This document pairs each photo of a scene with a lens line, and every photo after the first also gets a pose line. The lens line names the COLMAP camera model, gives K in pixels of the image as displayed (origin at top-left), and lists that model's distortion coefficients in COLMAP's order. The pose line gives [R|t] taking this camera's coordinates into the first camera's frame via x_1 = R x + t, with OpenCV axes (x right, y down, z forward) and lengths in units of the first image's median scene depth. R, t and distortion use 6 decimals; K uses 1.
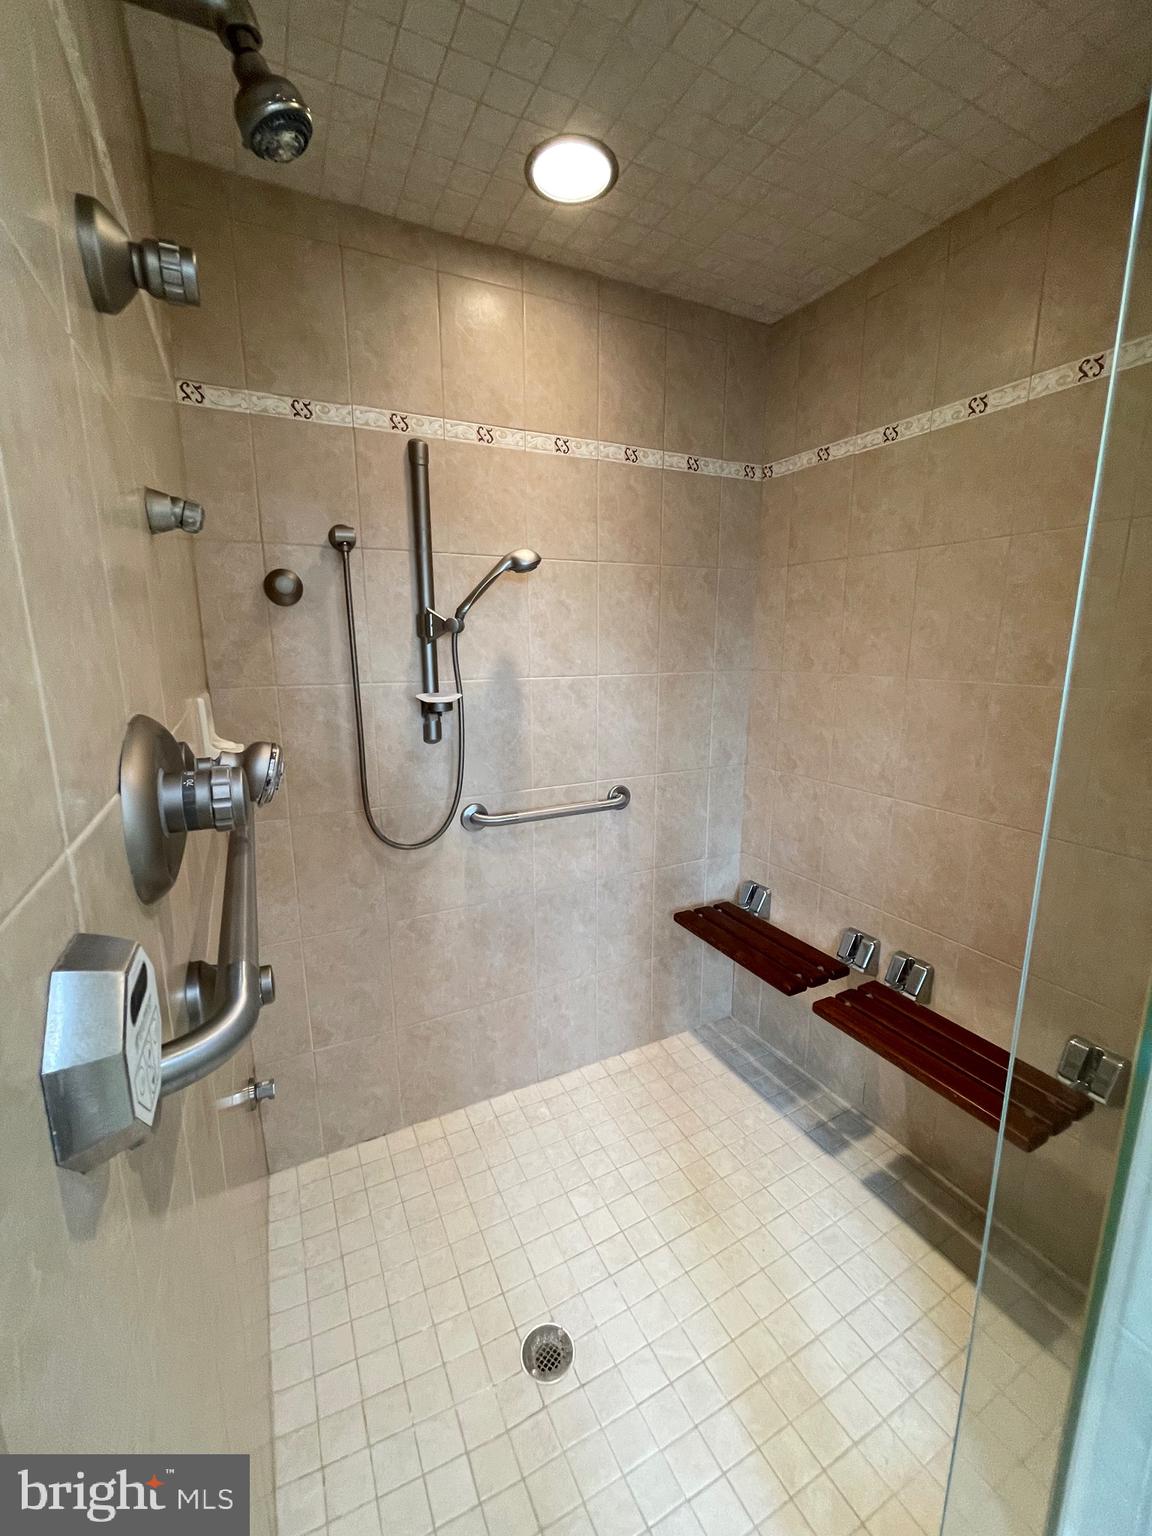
lens RADIAL K [[622.4, 0, 578.3], [0, 622.4, 763.8], [0, 0, 1]] dist [-0.004541, 0.001308]
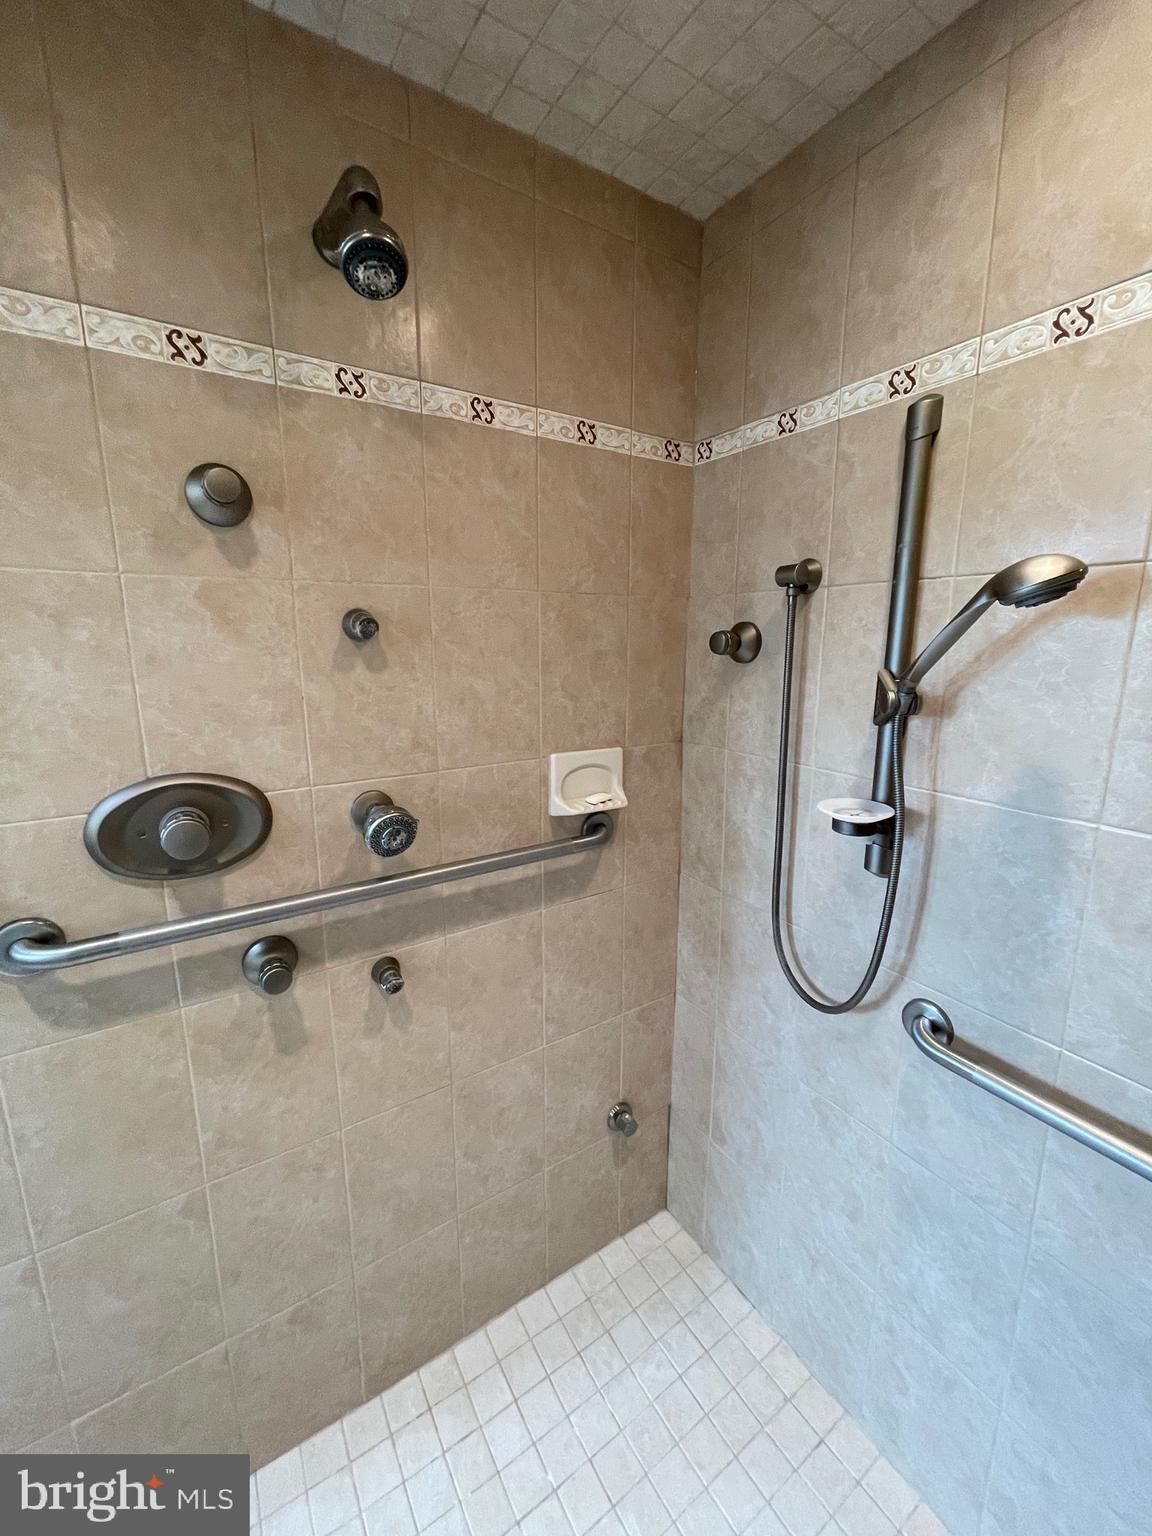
lens RADIAL K [[622.4, 0, 581.6], [0, 622.4, 765.0], [0, 0, 1]] dist [-0.004541, 0.001308]
pose [[0.106608, 0.202135, -0.973538, 0.365850], [-0.196573, 0.964077, 0.178645, -0.216616], [0.974676, 0.172326, 0.142513, 0.646022]]
